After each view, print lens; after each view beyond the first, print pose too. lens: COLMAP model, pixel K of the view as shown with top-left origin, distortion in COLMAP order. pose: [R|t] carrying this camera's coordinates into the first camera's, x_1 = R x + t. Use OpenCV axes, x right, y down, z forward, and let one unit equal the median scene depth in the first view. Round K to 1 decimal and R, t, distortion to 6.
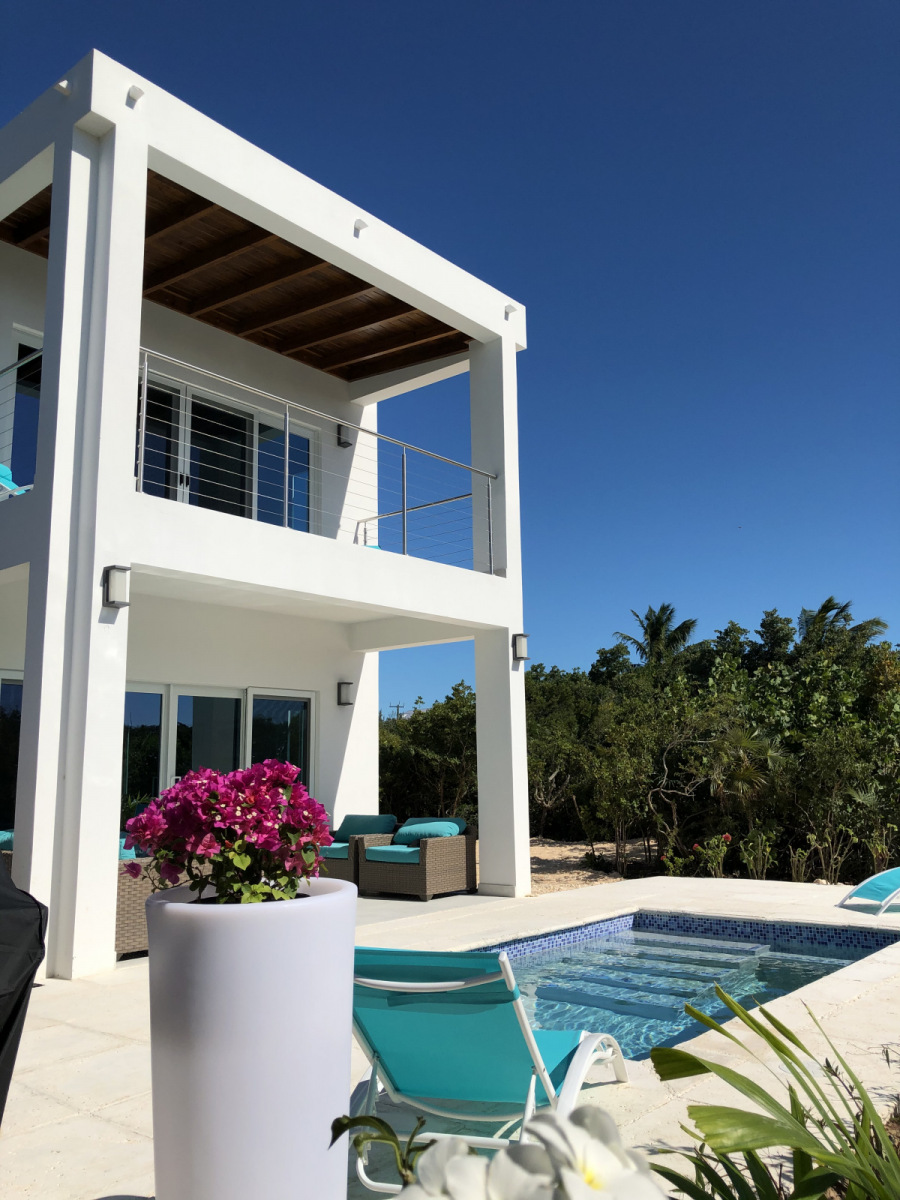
lens RADIAL K [[996.6, 0, 450.0], [0, 996.6, 600.0], [0, 0, 1]] dist [0.005753, -0.001220]
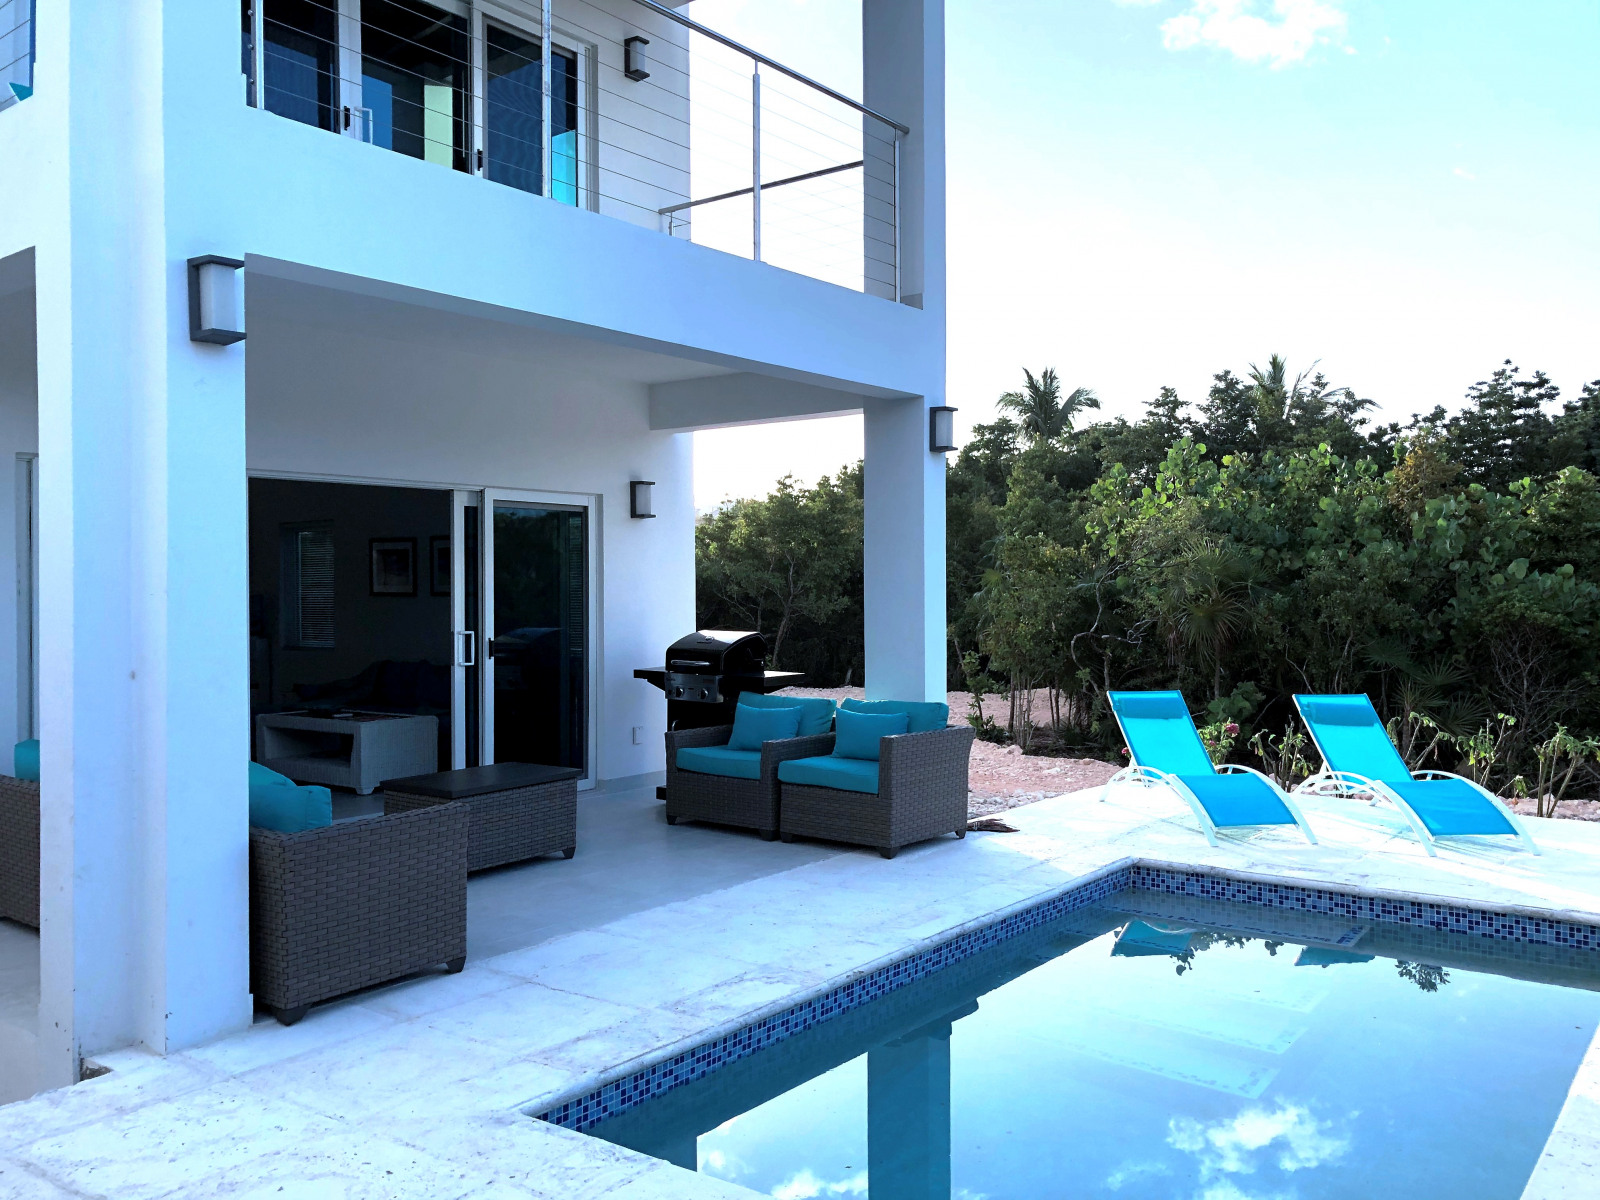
lens RADIAL K [[1328.8, 0, 800.0], [0, 1328.8, 600.0], [0, 0, 1]] dist [0.005753, -0.001220]
pose [[0.999133, 0.009508, 0.040528, -0.042677], [-0.016723, 0.983232, 0.181588, 0.005195], [-0.038122, -0.182109, 0.982539, 0.189607]]
